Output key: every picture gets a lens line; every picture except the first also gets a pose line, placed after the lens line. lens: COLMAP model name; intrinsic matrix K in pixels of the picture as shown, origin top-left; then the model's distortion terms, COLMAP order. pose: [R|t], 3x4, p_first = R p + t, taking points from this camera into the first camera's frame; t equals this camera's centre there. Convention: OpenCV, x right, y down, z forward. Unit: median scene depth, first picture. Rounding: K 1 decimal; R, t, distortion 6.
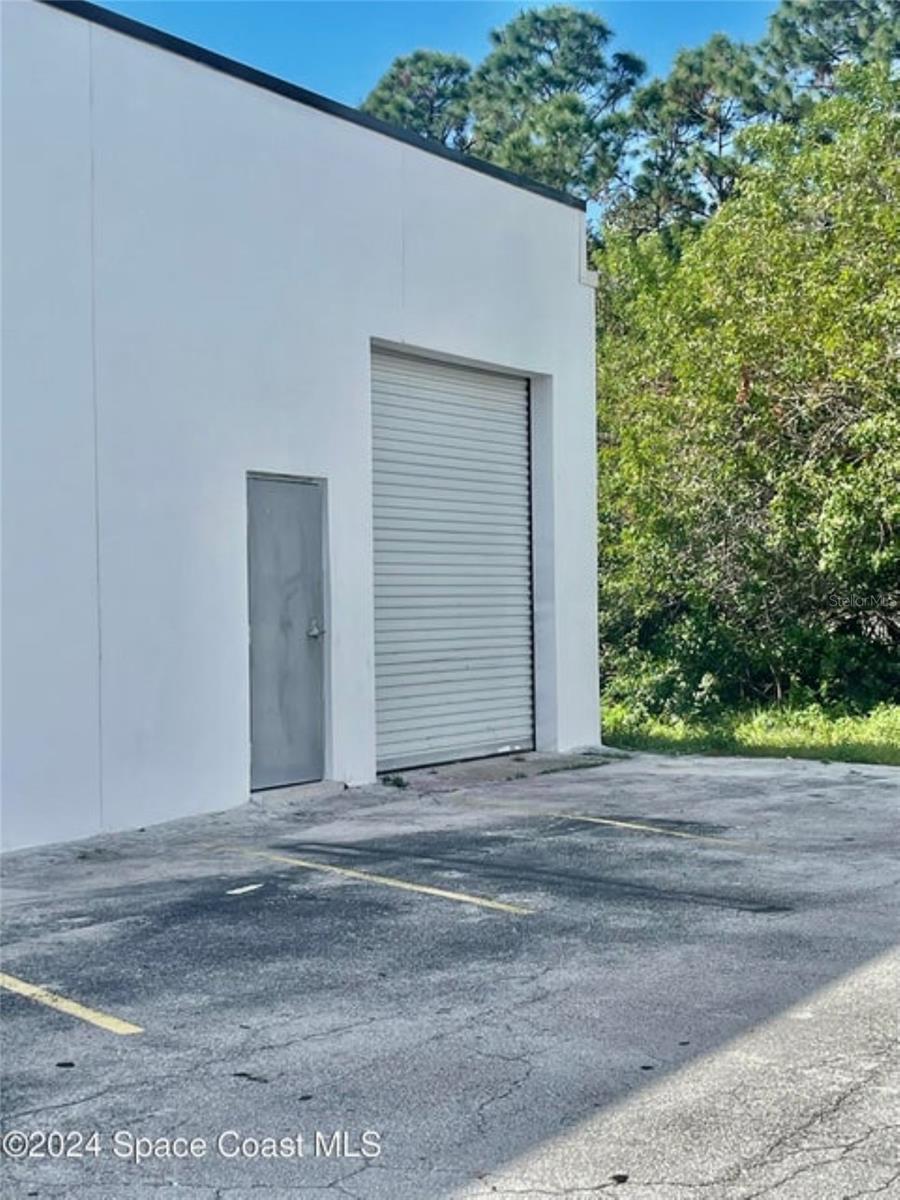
lens RADIAL K [[2092.3, 0, 443.4], [0, 2092.3, 597.0], [0, 0, 1]] dist [0.014138, 0.000000]
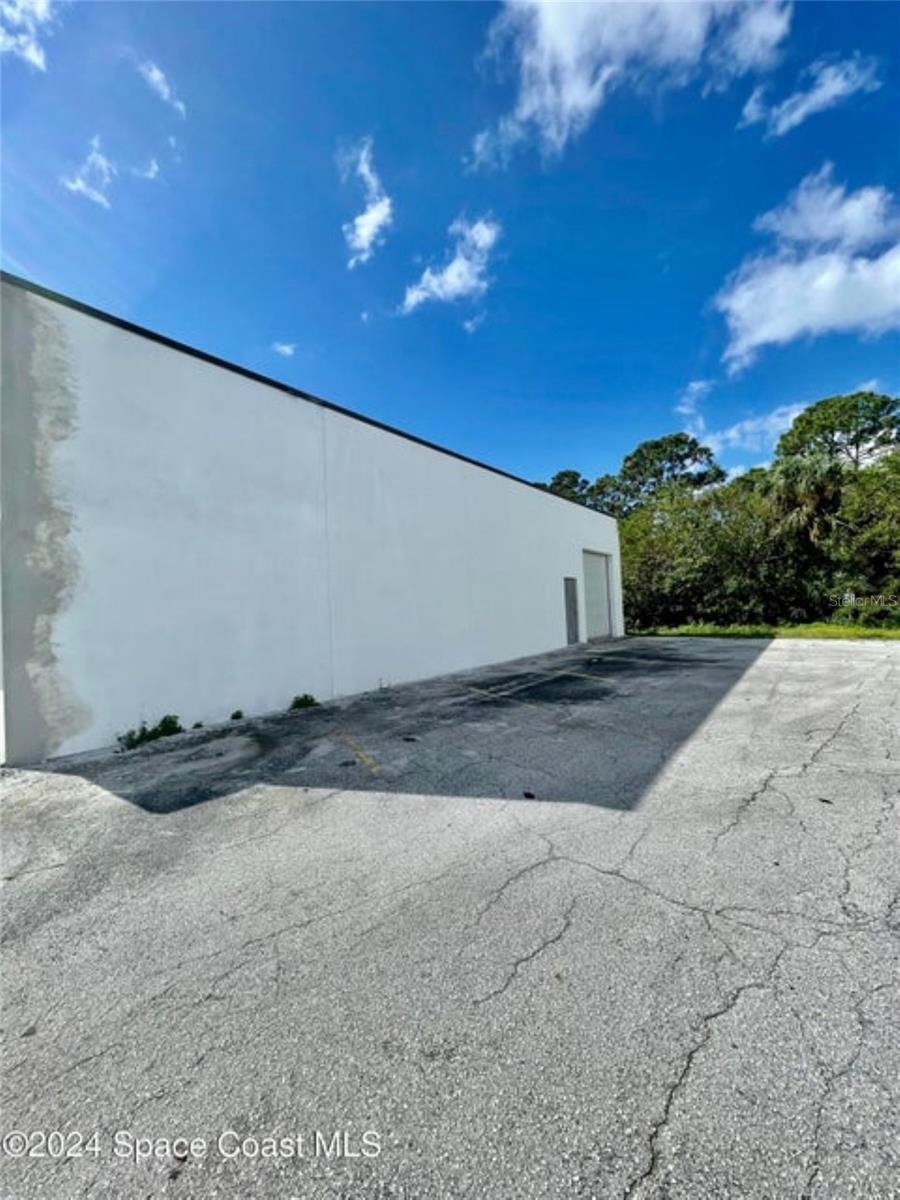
lens RADIAL K [[479.7, 0, 446.2], [0, 479.7, 603.6], [0, 0, 1]] dist [-0.002932, 0.001164]
pose [[0.986557, -0.024296, -0.161601, -0.044019], [0.022908, 0.999683, -0.010450, 0.001622], [0.161803, 0.006608, 0.986801, -0.028749]]
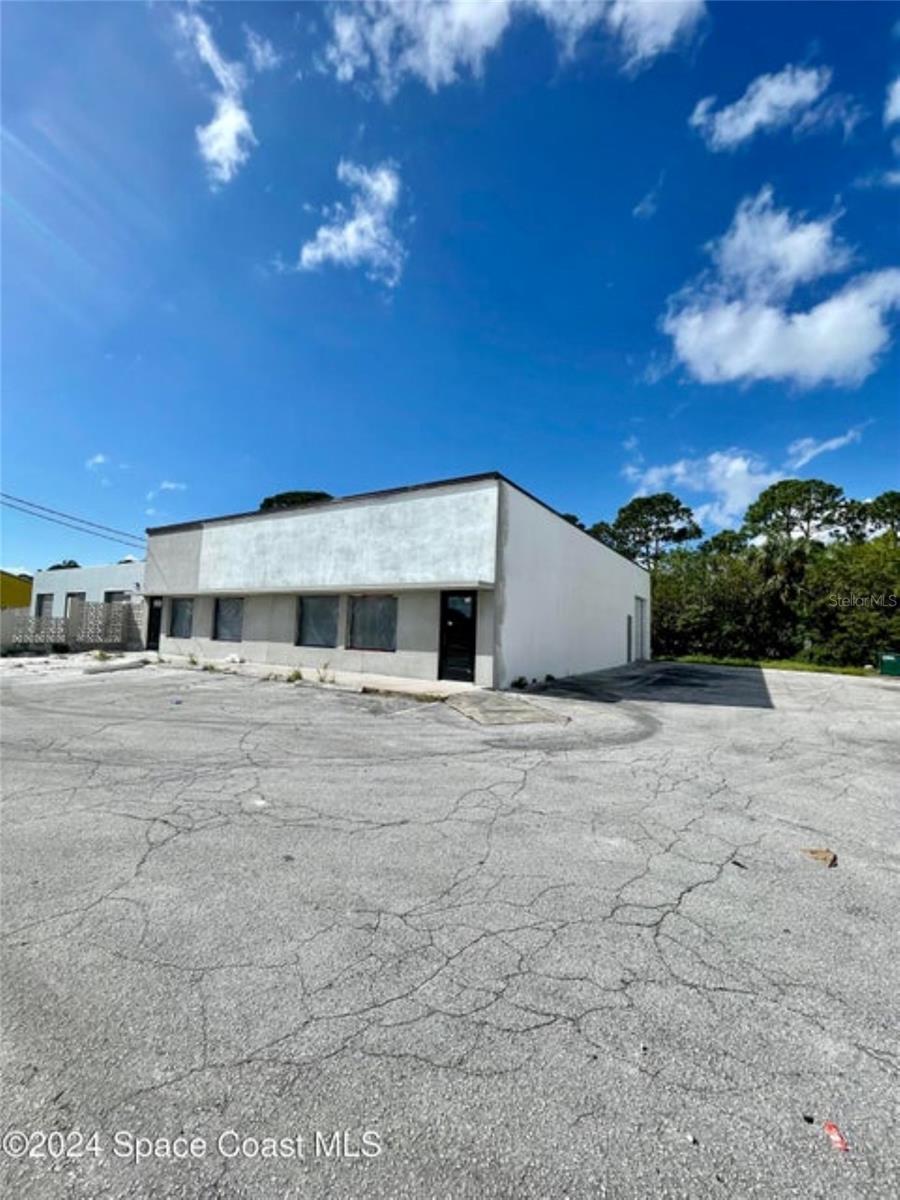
lens RADIAL K [[479.7, 0, 444.5], [0, 479.7, 606.4], [0, 0, 1]] dist [-0.002932, 0.001164]
pose [[0.995496, 0.049460, -0.080877, -0.142741], [-0.053131, 0.997623, -0.043891, 0.003464], [0.078514, 0.047990, 0.995757, -0.157138]]
